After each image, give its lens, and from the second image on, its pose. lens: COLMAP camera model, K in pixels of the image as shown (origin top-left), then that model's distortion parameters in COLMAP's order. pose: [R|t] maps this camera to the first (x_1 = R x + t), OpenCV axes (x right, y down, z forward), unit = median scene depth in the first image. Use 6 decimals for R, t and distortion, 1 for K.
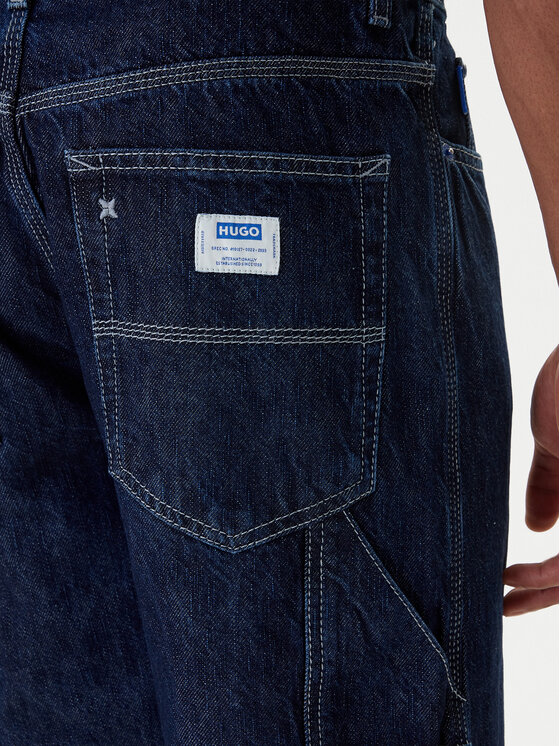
lens RADIAL K [[1353.8, 0, 280.4], [0, 1353.8, 372.8], [0, 0, 1]] dist [-0.024316, 0.000000]
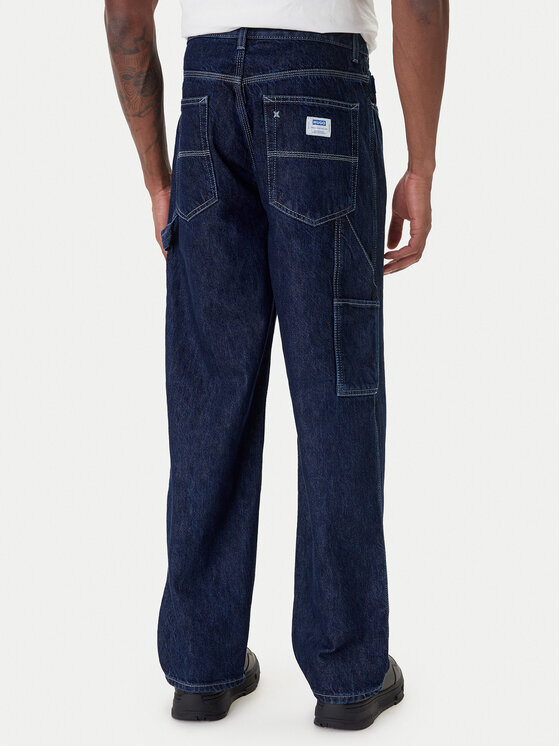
lens RADIAL K [[1056.4, 0, 279.7], [0, 1056.4, 372.0], [0, 0, 1]] dist [-0.095870, 0.000000]
pose [[0.972381, -0.008689, 0.233235, -0.683337], [0.006345, 0.999922, 0.010798, 0.442852], [-0.233311, -0.009020, 0.972360, -1.352915]]
